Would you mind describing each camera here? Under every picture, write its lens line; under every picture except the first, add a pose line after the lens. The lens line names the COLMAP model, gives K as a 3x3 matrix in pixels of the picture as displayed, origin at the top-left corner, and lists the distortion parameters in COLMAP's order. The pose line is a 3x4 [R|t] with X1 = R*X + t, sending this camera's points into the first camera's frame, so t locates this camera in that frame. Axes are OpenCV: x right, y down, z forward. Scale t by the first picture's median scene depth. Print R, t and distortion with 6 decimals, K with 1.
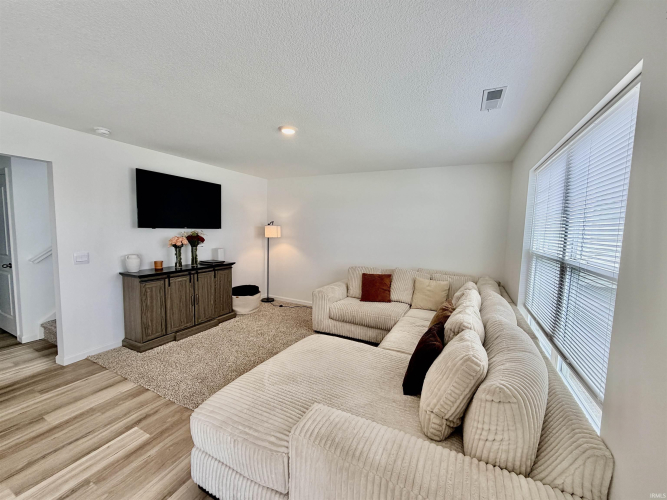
lens RADIAL K [[270.8, 0, 331.3], [0, 270.8, 251.6], [0, 0, 1]] dist [0.001416, 0.000131]
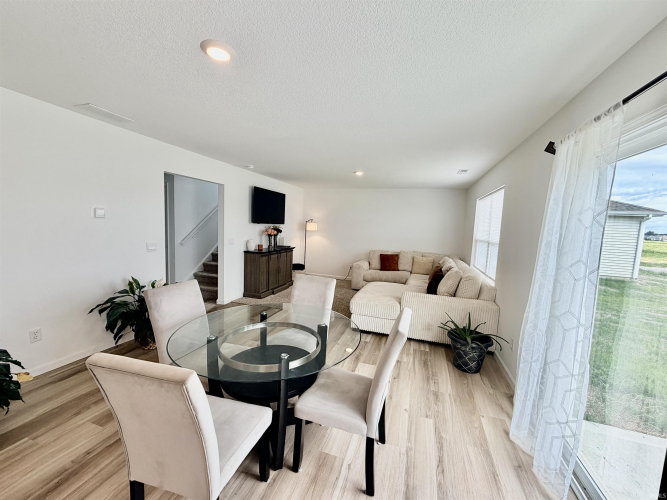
lens RADIAL K [[275.3, 0, 333.5], [0, 275.3, 250.0], [0, 0, 1]] dist [0.015177, -0.000066]
pose [[0.988739, 0.002485, 0.149631, -0.436398], [-0.004135, 0.999934, 0.010718, 0.045584], [-0.149595, -0.011216, 0.988684, -0.608180]]
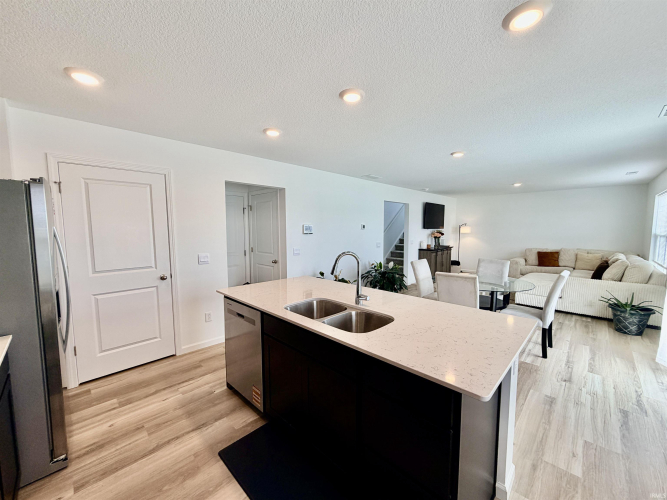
lens RADIAL K [[270.8, 0, 331.3], [0, 270.8, 251.6], [0, 0, 1]] dist [0.001416, 0.000131]
pose [[0.951520, -0.004575, -0.307553, -0.678128], [0.003354, 0.999984, -0.004497, 0.093553], [0.307569, 0.003248, 0.951520, -1.188272]]
